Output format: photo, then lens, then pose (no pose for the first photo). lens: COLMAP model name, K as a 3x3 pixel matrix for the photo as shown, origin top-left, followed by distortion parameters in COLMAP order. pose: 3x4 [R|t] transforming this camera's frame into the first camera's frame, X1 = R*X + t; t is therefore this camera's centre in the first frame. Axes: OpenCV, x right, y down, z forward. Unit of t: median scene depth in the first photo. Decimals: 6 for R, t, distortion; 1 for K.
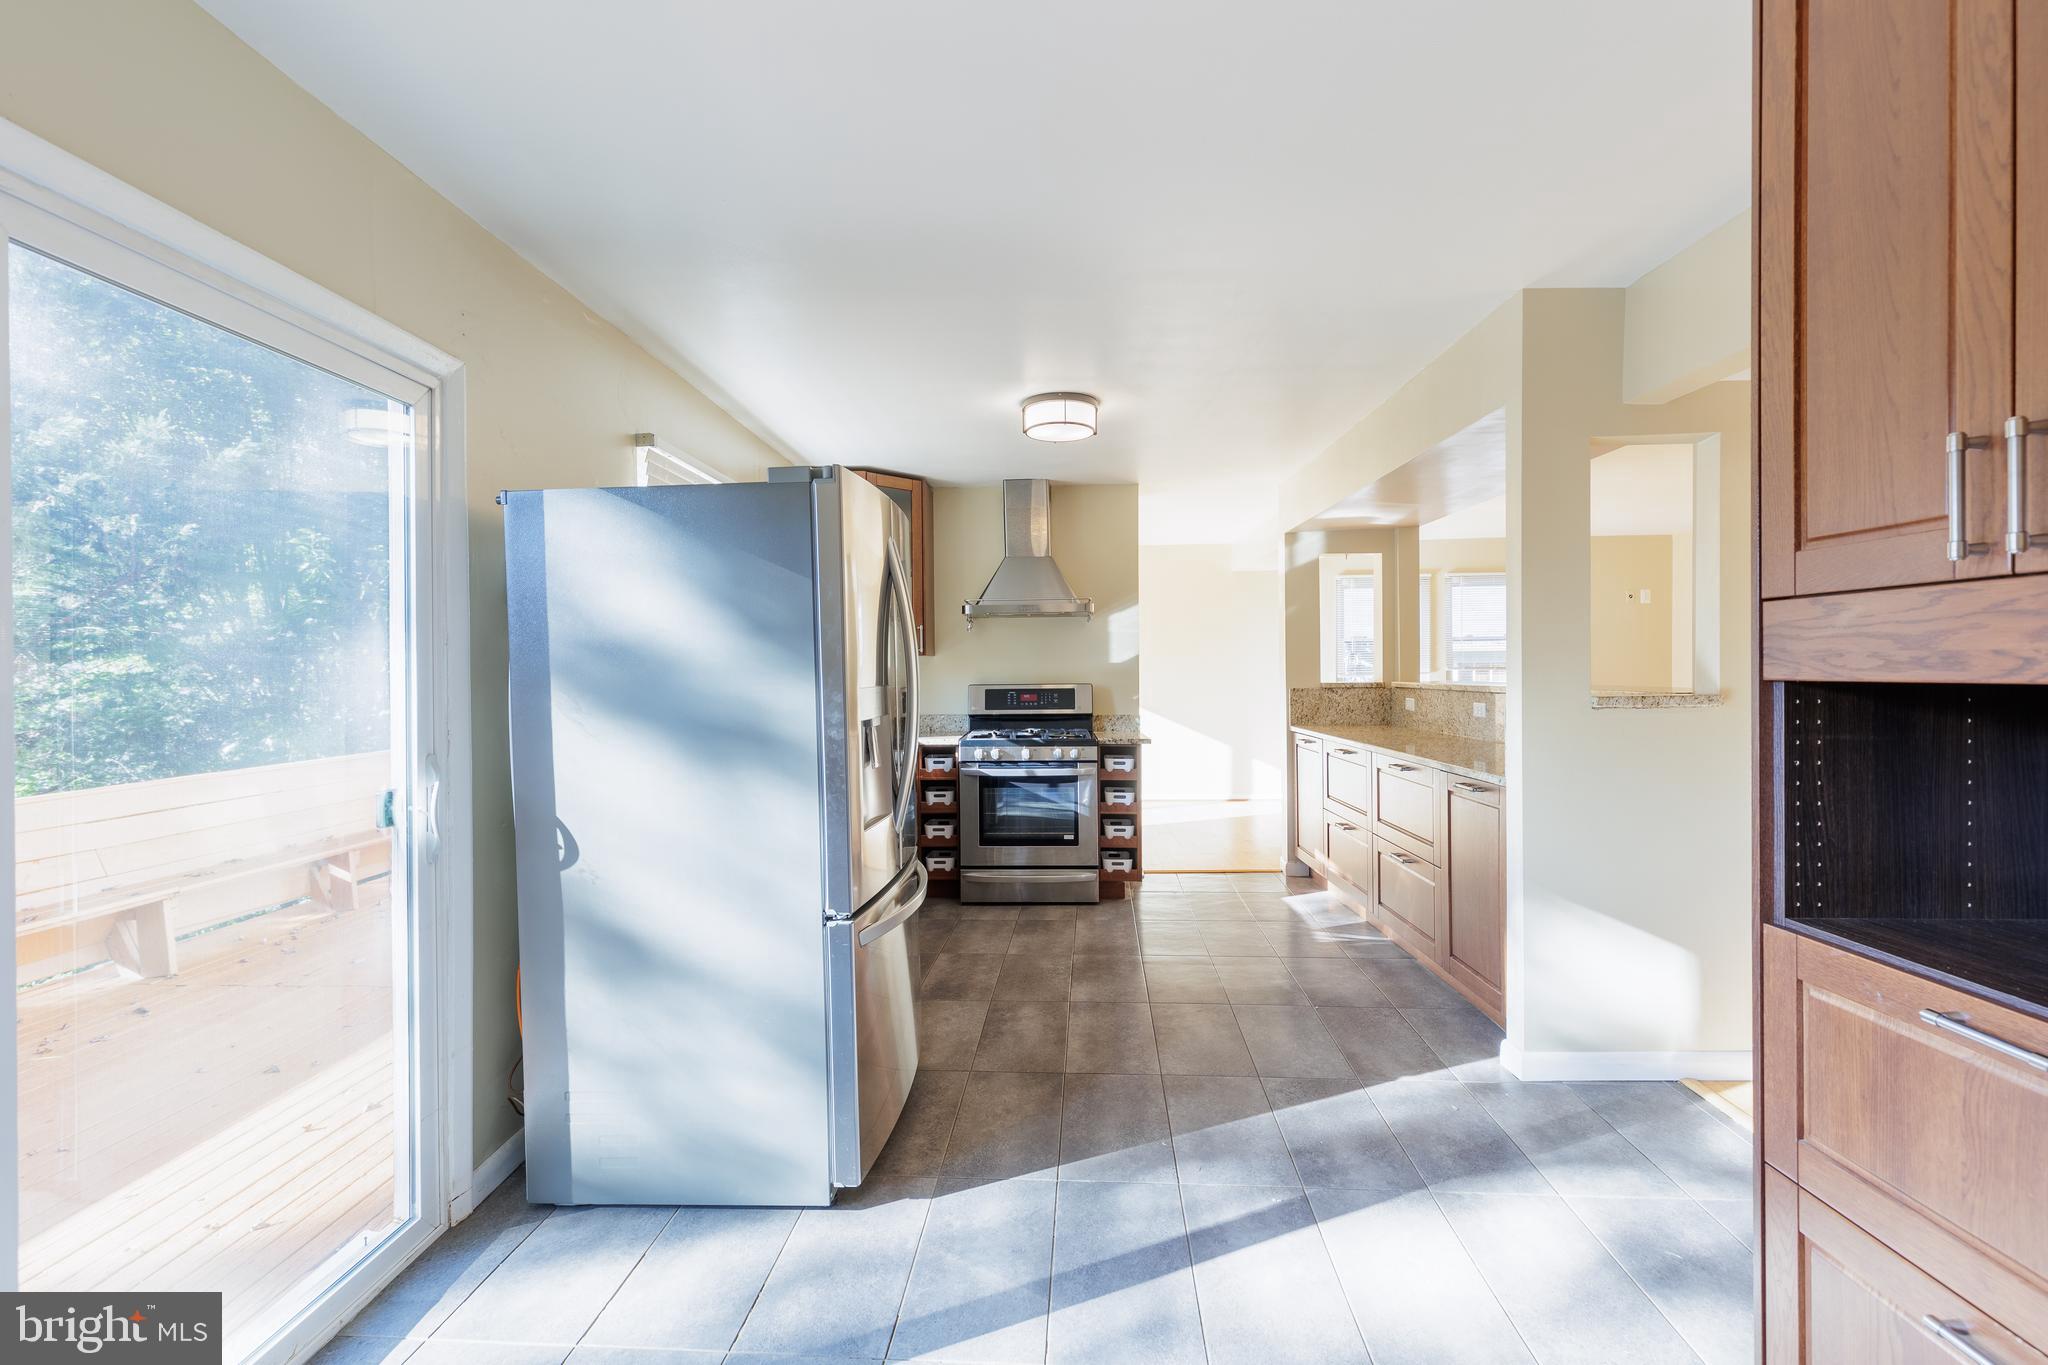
lens RADIAL K [[927.4, 0, 1017.0], [0, 927.4, 675.3], [0, 0, 1]] dist [0.003643, -0.000390]
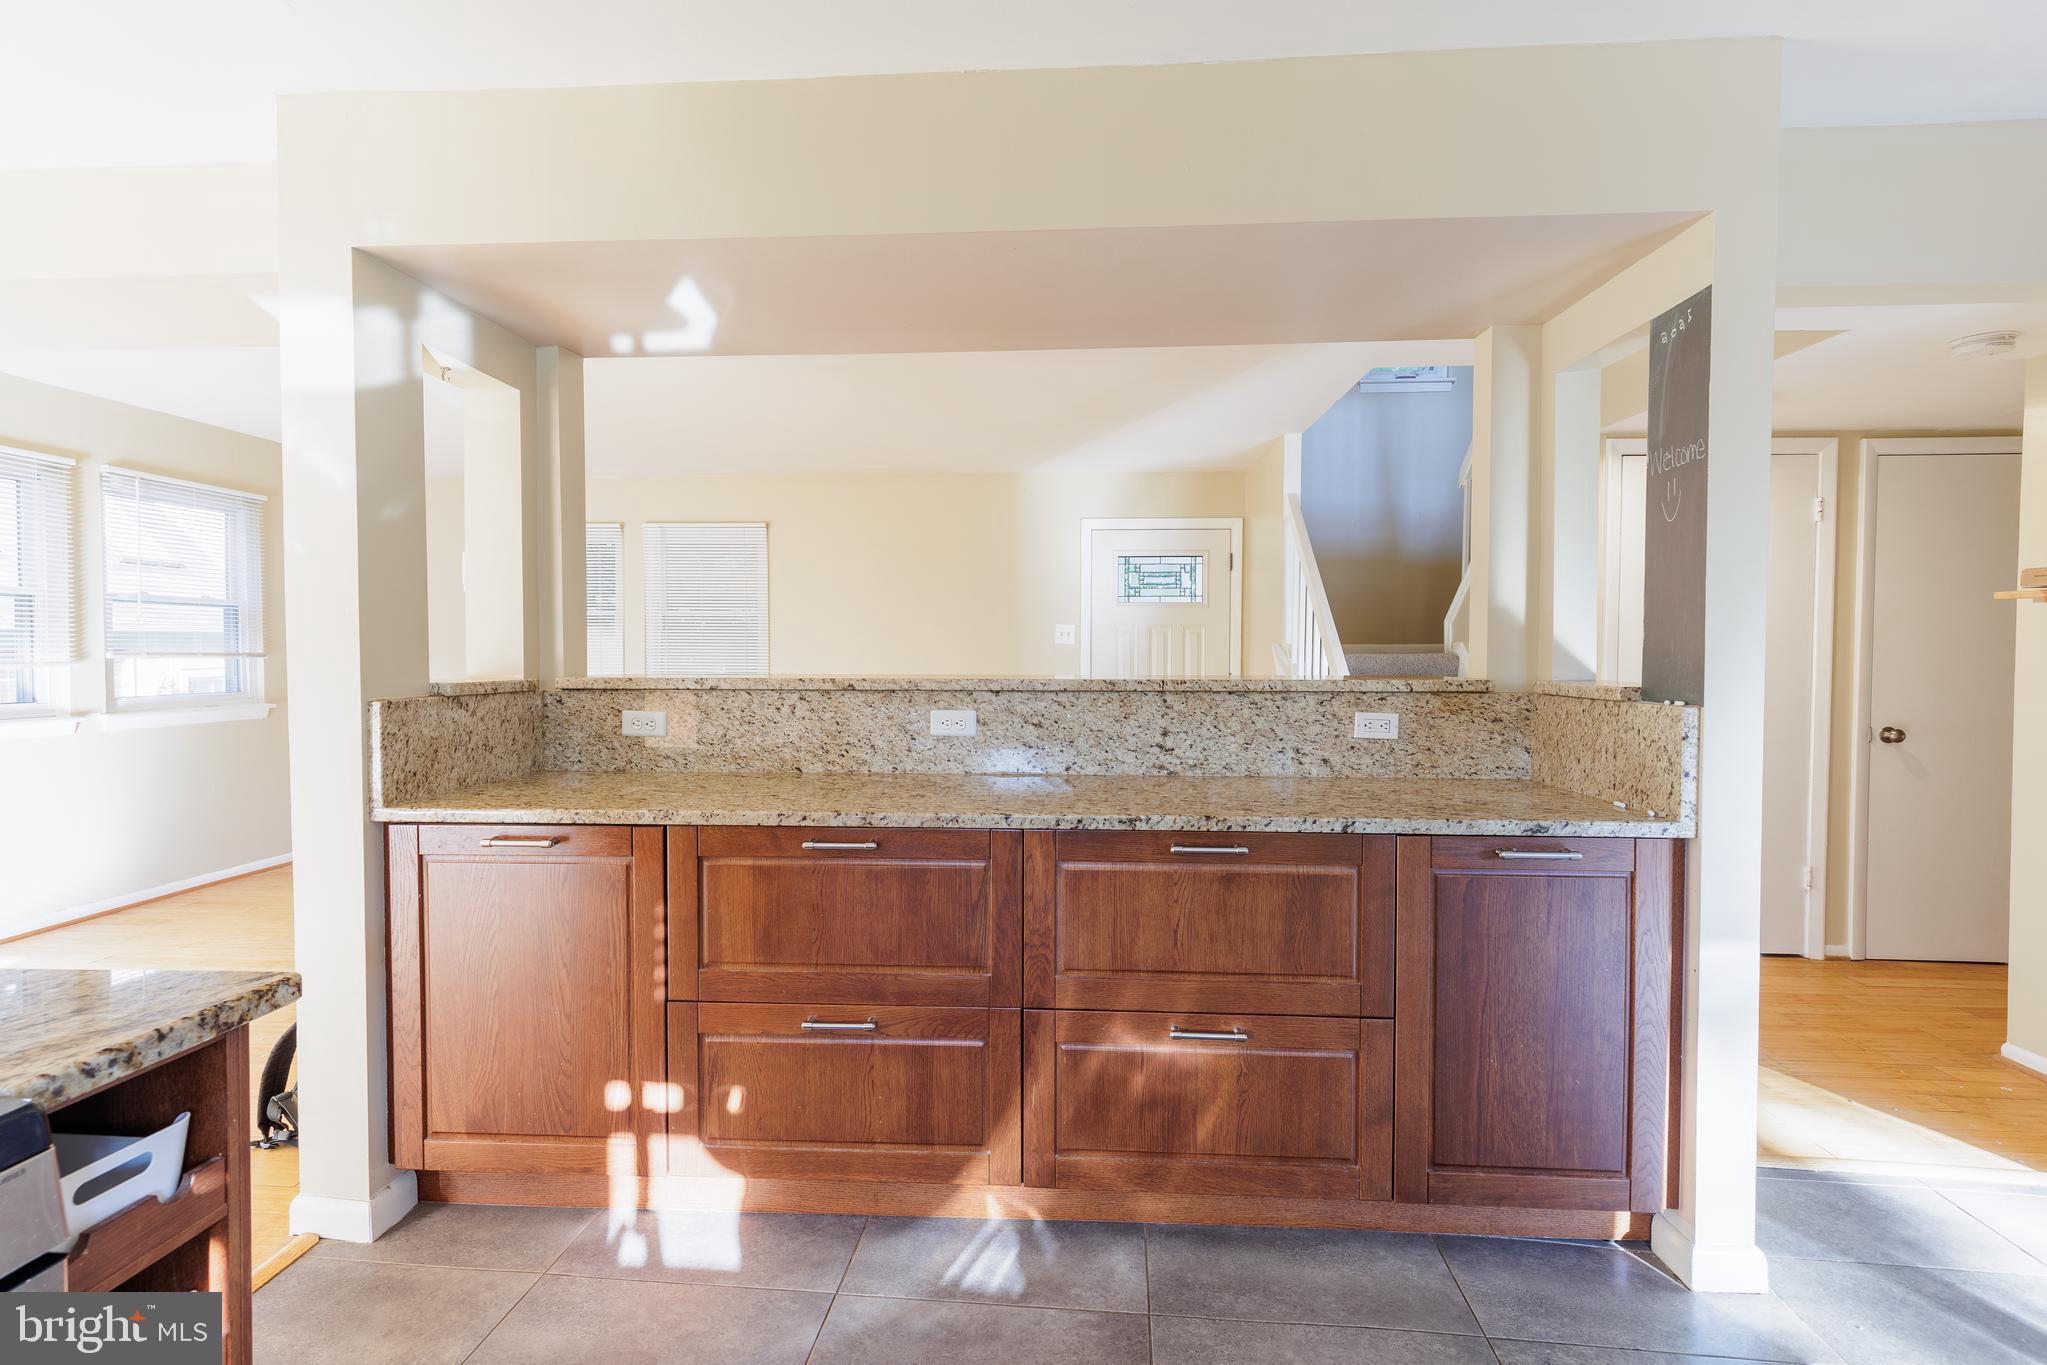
lens RADIAL K [[926.9, 0, 1016.5], [0, 926.9, 675.3], [0, 0, 1]] dist [0.003643, -0.000390]
pose [[0.025833, -0.013944, 0.999569, -0.055778], [0.005858, 0.999888, 0.013797, 0.000738], [-0.999649, 0.005499, 0.025912, 0.825480]]
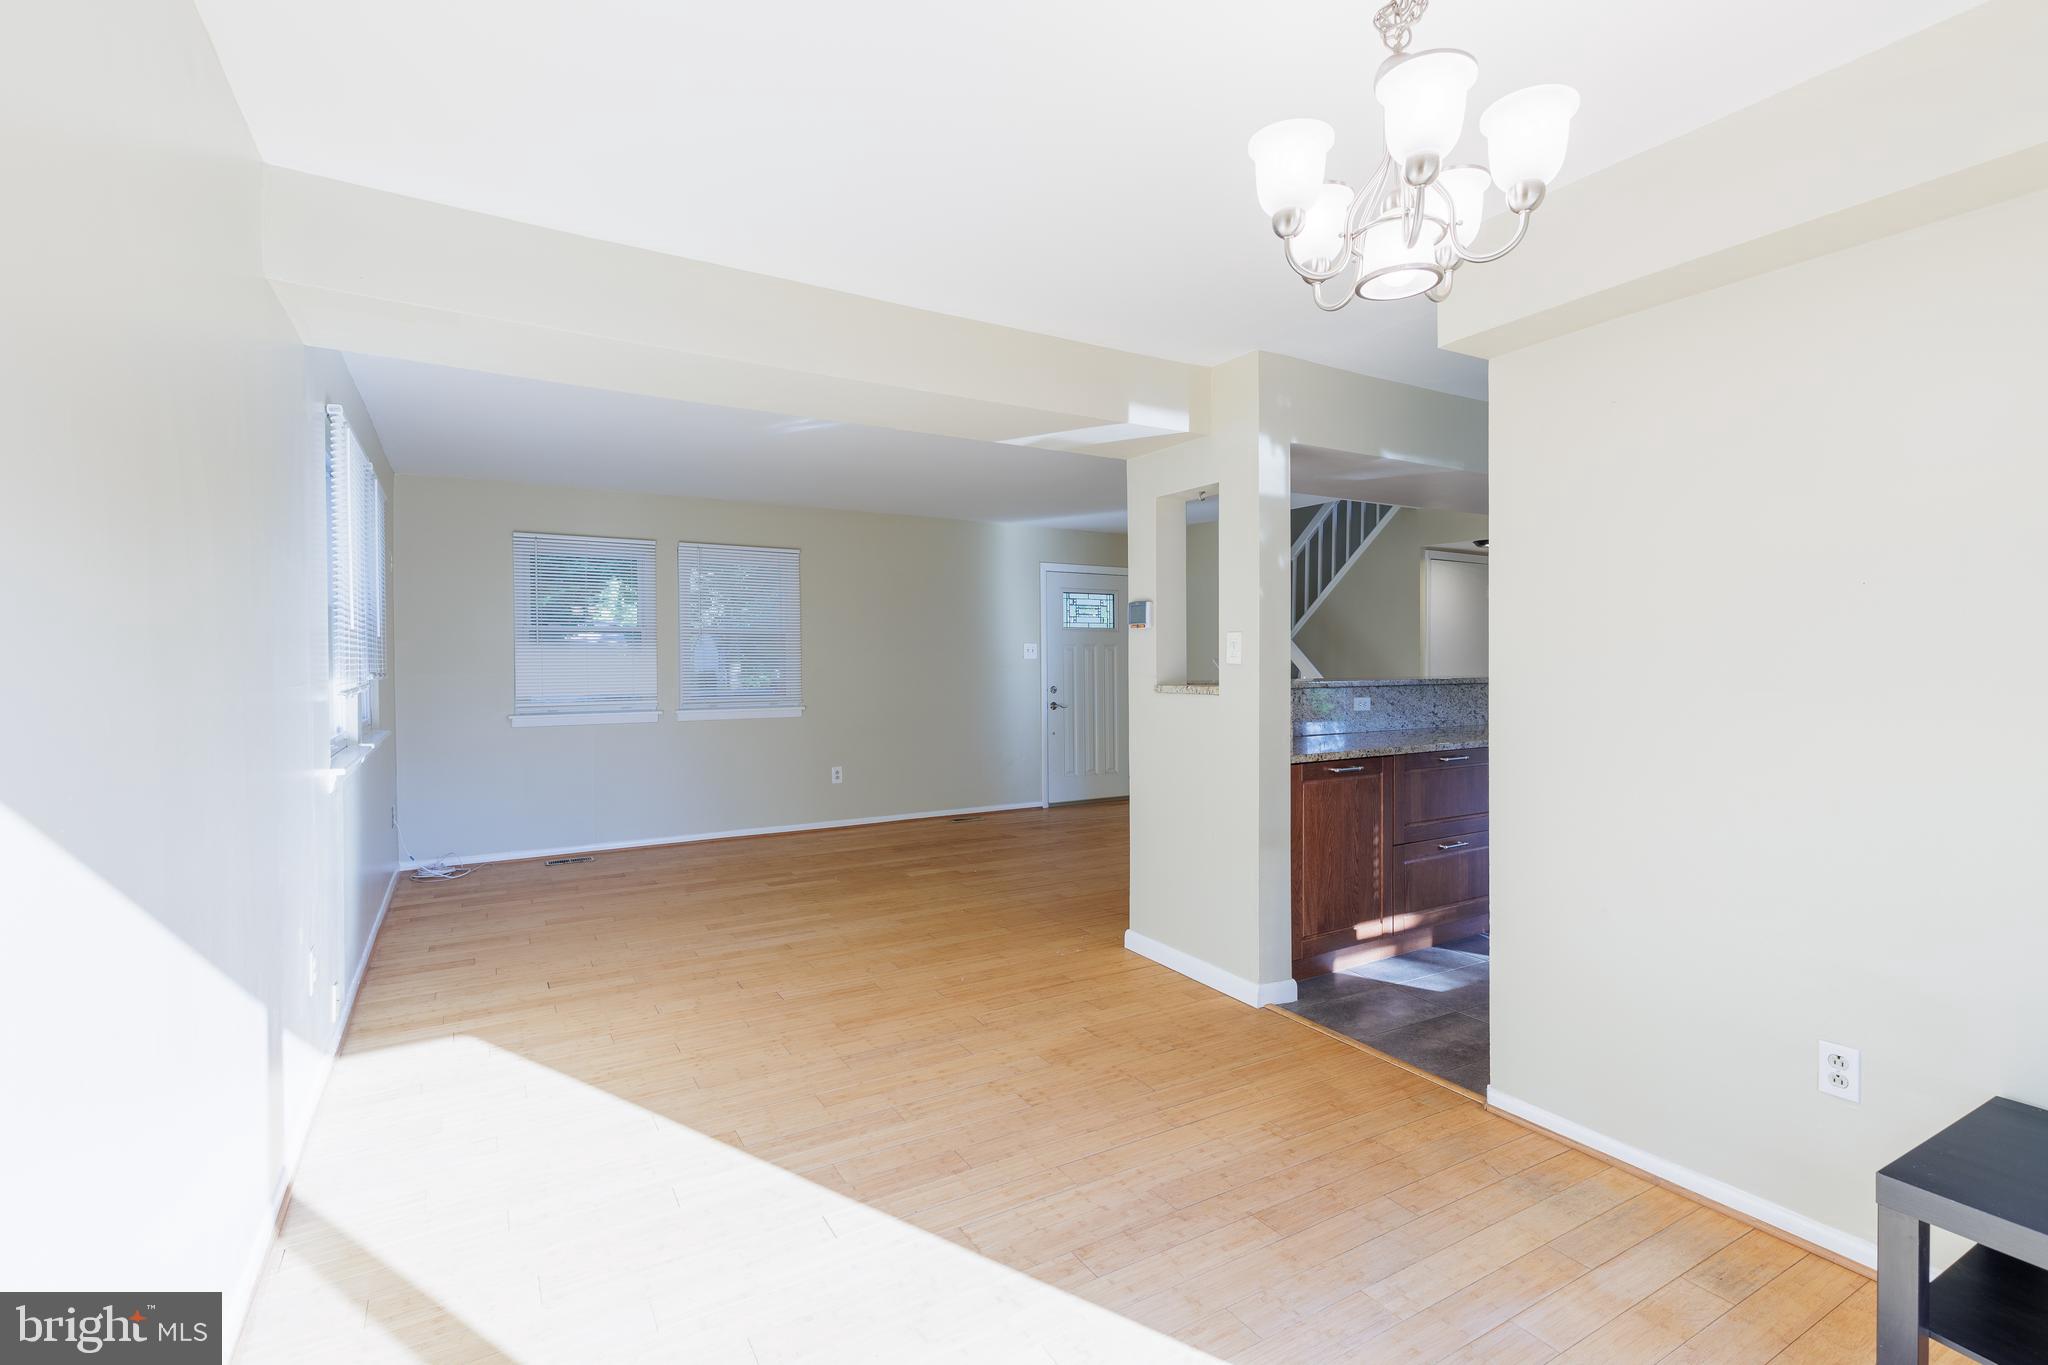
lens RADIAL K [[927.4, 0, 1017.0], [0, 927.4, 675.3], [0, 0, 1]] dist [0.003643, -0.000390]
pose [[-0.540007, 0.000894, 0.841660, -0.145645], [0.016954, 0.999808, 0.009815, -0.010228], [-0.841490, 0.019570, -0.539919, 1.644415]]
